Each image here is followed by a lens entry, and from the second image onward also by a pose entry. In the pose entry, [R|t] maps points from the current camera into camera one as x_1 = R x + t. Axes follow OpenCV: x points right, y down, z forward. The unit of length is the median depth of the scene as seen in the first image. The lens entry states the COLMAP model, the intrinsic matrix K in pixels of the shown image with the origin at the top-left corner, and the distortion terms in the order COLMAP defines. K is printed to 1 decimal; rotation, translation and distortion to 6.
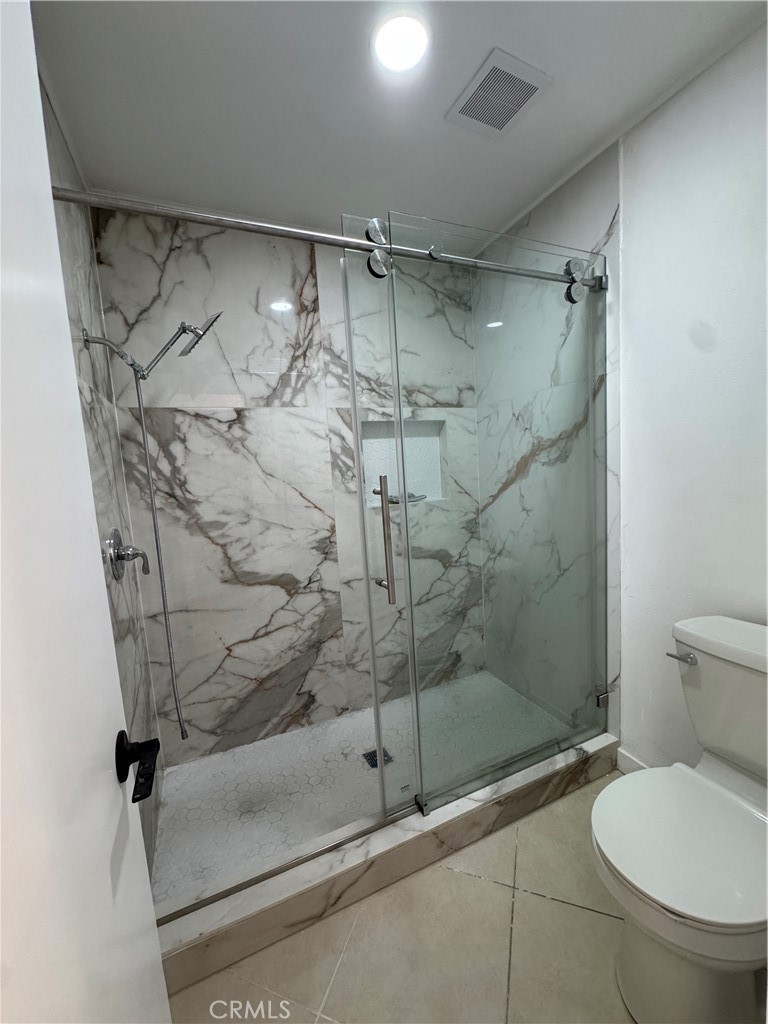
lens RADIAL K [[409.9, 0, 384.0], [0, 409.9, 512.0], [0, 0, 1]] dist [-0.003265, -0.000202]
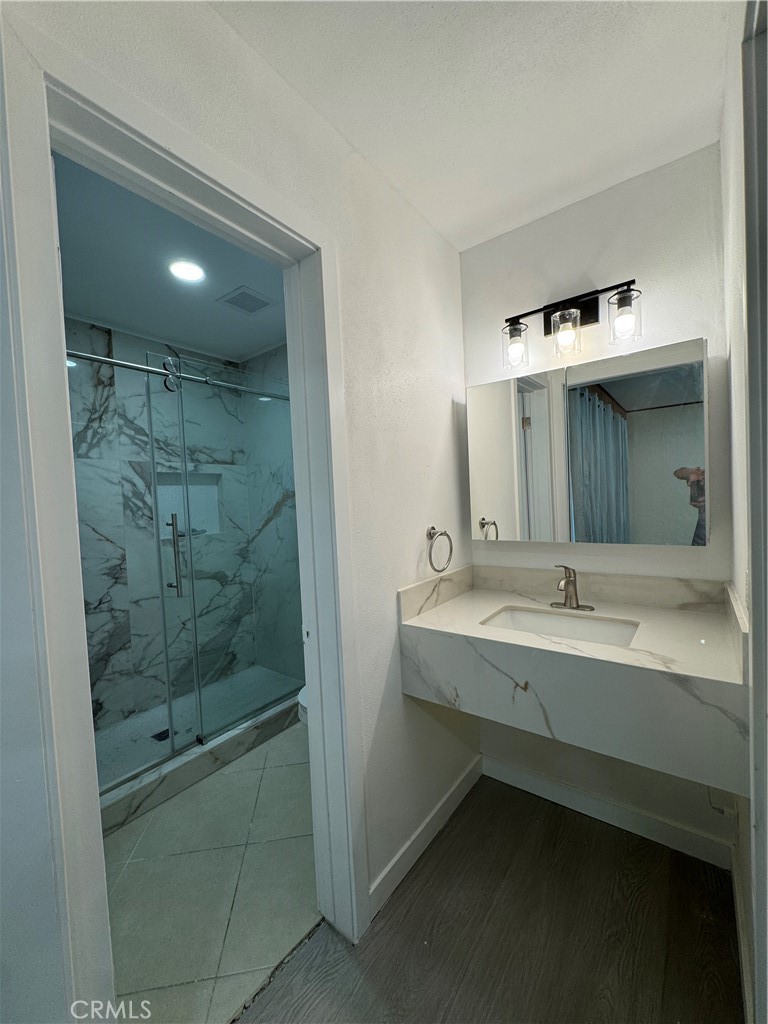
lens RADIAL K [[409.9, 0, 384.0], [0, 409.9, 512.0], [0, 0, 1]] dist [-0.003265, -0.000202]
pose [[0.877288, 0.007506, 0.479906, -0.028983], [0.040707, 0.995111, -0.089979, 0.046122], [-0.478236, 0.098474, 0.872693, -0.442228]]
